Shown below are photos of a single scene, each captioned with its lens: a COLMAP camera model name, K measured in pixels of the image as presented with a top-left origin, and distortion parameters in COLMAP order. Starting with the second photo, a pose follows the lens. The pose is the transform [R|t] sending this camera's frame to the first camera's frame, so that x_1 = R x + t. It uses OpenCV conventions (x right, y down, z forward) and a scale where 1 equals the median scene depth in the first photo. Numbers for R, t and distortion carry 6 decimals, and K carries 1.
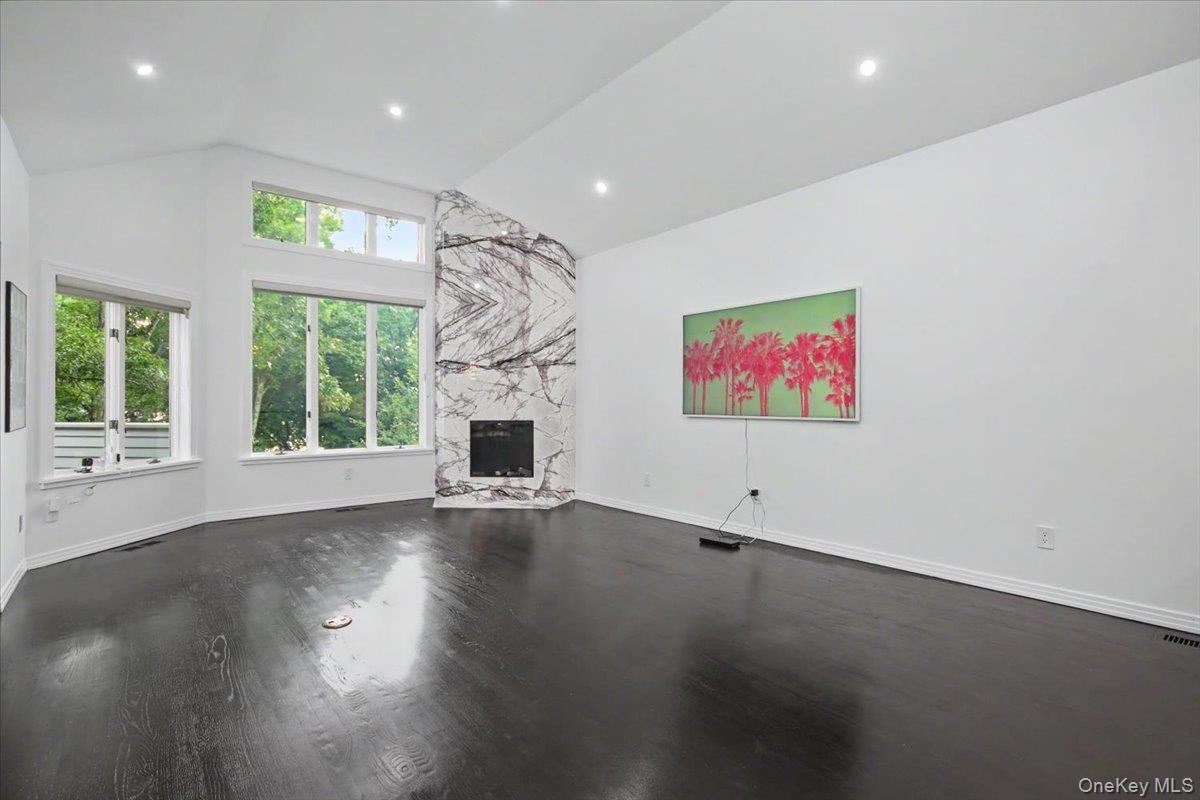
lens RADIAL K [[569.2, 0, 597.9], [0, 569.2, 397.6], [0, 0, 1]] dist [-0.005047, -0.000500]
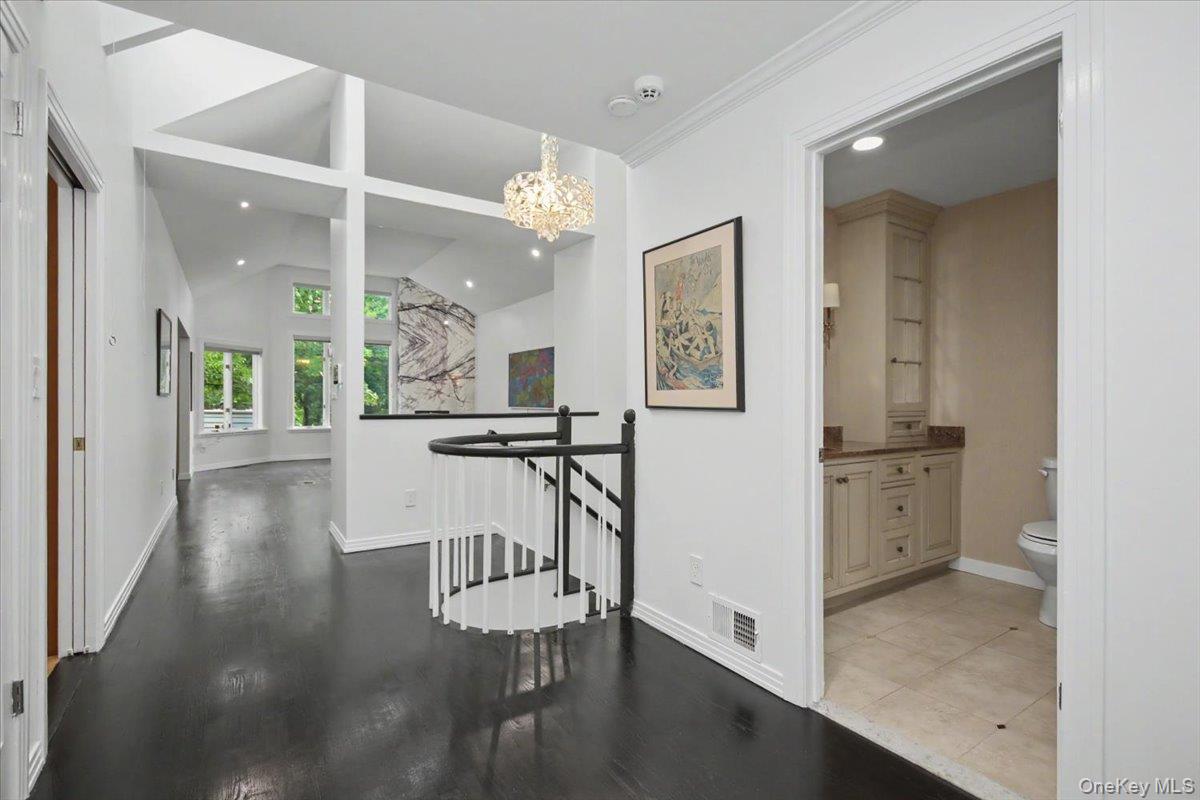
lens RADIAL K [[569.2, 0, 602.4], [0, 569.2, 402.5], [0, 0, 1]] dist [-0.005047, -0.000500]
pose [[0.994347, 0.003123, -0.106136, 0.530172], [-0.001600, 0.999895, 0.014429, -0.010453], [0.106170, -0.014177, 0.994247, -0.667051]]
